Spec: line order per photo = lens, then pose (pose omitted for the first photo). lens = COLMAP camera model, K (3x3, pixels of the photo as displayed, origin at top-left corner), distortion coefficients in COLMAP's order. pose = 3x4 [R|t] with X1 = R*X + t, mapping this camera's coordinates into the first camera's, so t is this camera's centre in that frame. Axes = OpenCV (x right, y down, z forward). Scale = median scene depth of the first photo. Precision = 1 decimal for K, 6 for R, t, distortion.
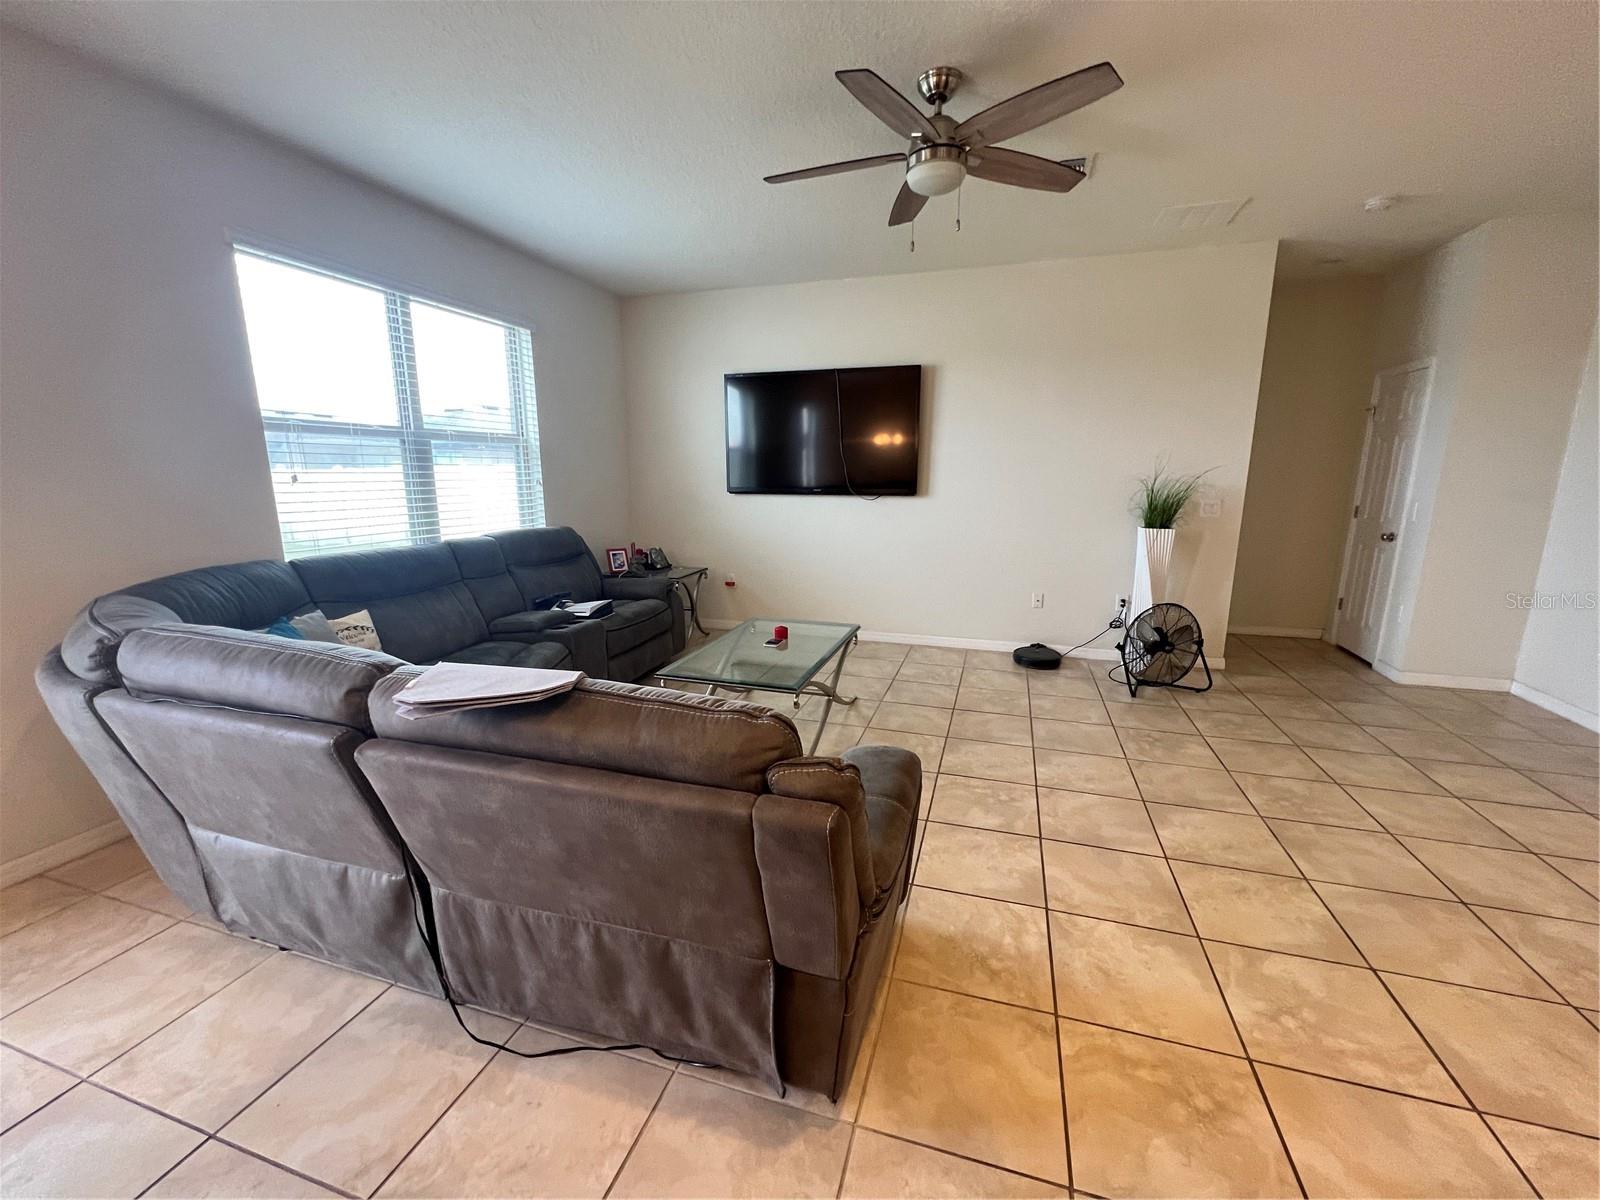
lens RADIAL K [[641.6, 0, 795.3], [0, 641.6, 607.1], [0, 0, 1]] dist [-0.000449, 0.000013]
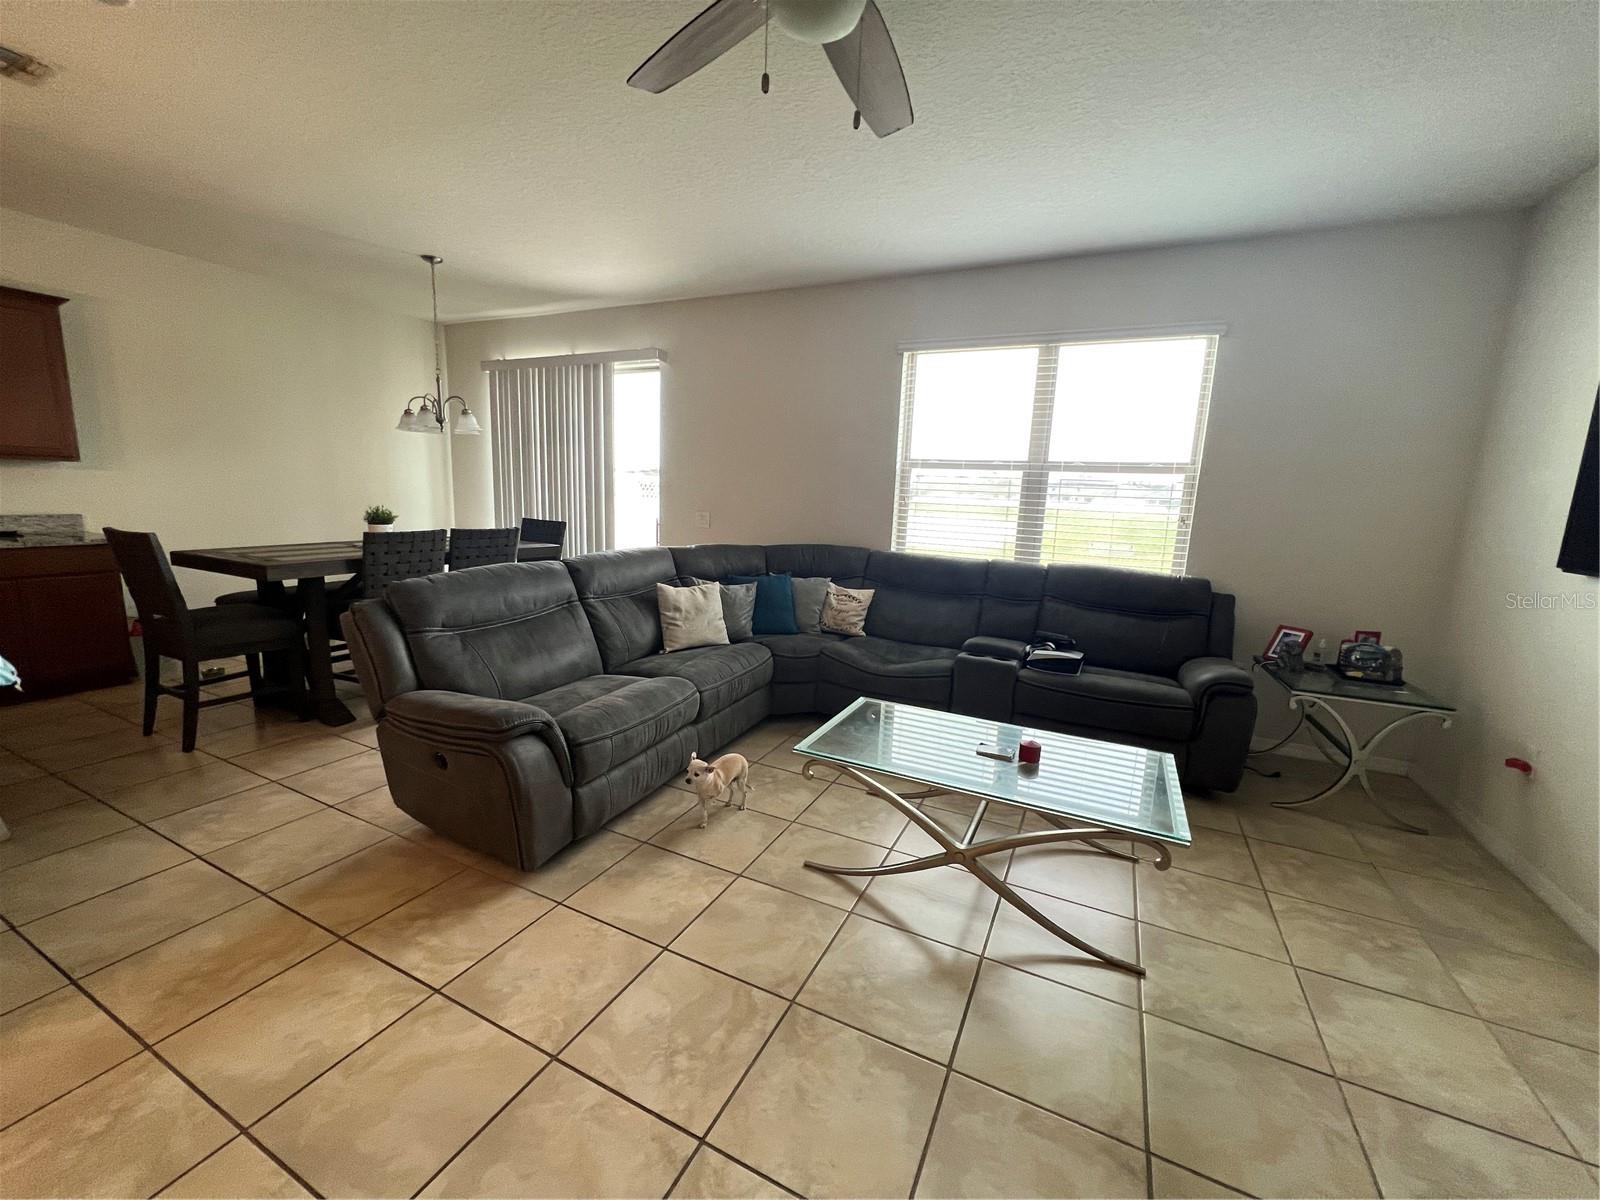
lens RADIAL K [[646.1, 0, 799.1], [0, 646.1, 593.5], [0, 0, 1]] dist [-0.003483, -0.000108]
pose [[-0.140526, 0.148775, -0.978835, 1.064597], [-0.246845, 0.952161, 0.180159, -0.287440], [0.958812, 0.266938, -0.097079, 1.387928]]
